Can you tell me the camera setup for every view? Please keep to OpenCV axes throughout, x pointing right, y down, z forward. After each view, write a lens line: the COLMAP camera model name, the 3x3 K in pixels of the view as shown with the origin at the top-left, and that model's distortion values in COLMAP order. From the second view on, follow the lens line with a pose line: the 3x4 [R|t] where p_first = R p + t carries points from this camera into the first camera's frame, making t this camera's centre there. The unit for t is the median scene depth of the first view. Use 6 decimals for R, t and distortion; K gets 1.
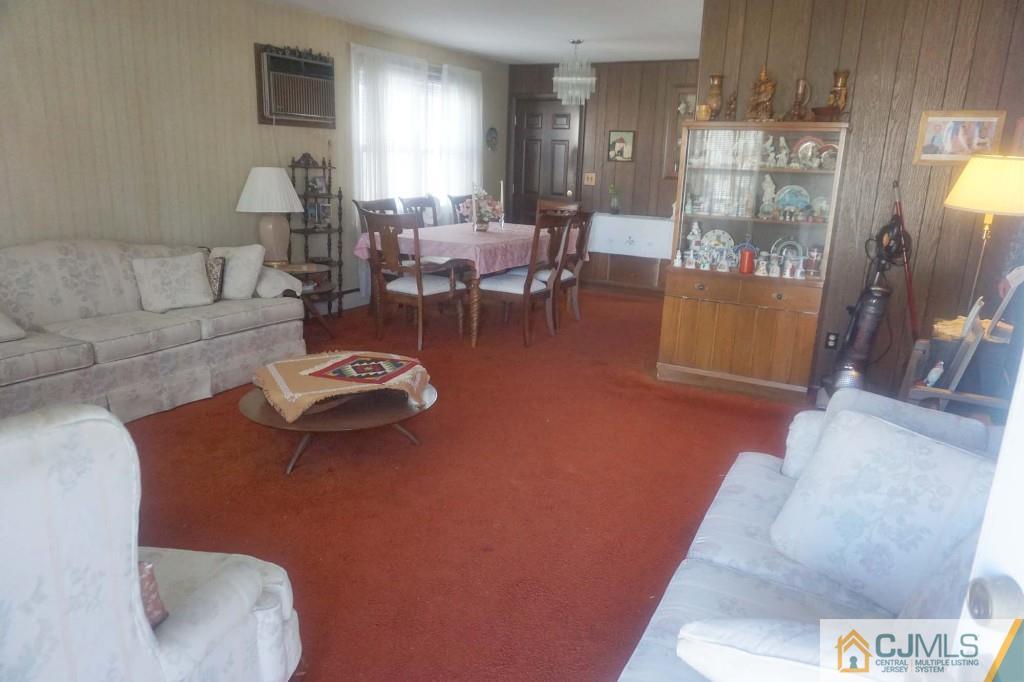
lens RADIAL K [[711.4, 0, 512.0], [0, 711.4, 341.0], [0, 0, 1]] dist [-0.000909, -0.000157]
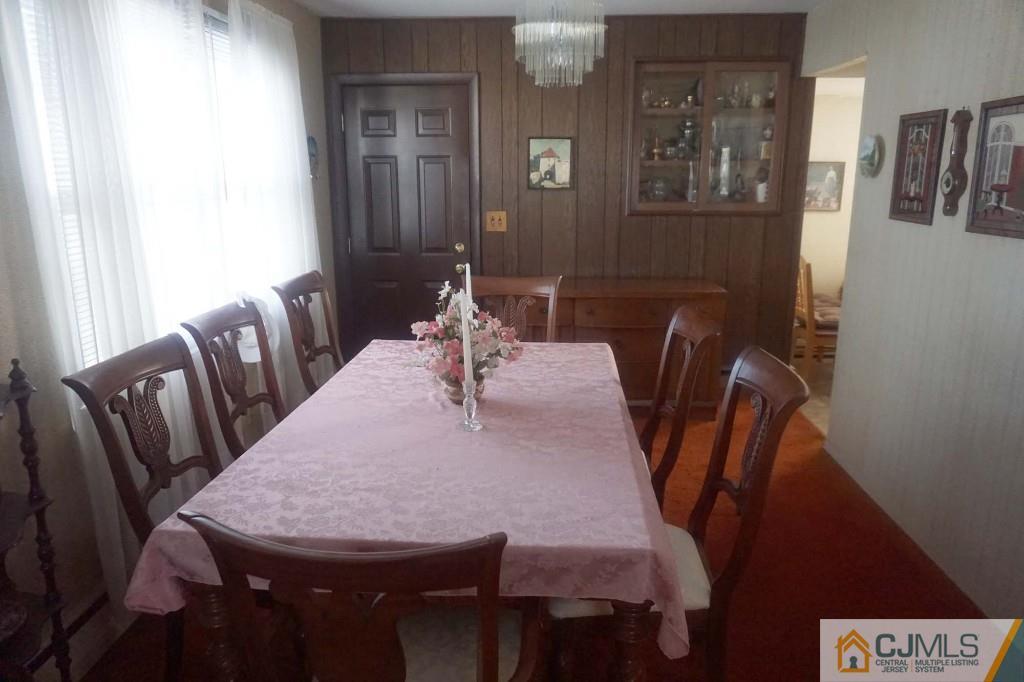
lens RADIAL K [[679.7, 0, 512.0], [0, 679.7, 341.0], [0, 0, 1]] dist [-0.039668, -0.001392]
pose [[0.889799, -0.144648, 0.432822, -0.137629], [0.143401, 0.989020, 0.035721, -0.156090], [-0.433236, 0.030282, 0.900772, 0.523407]]
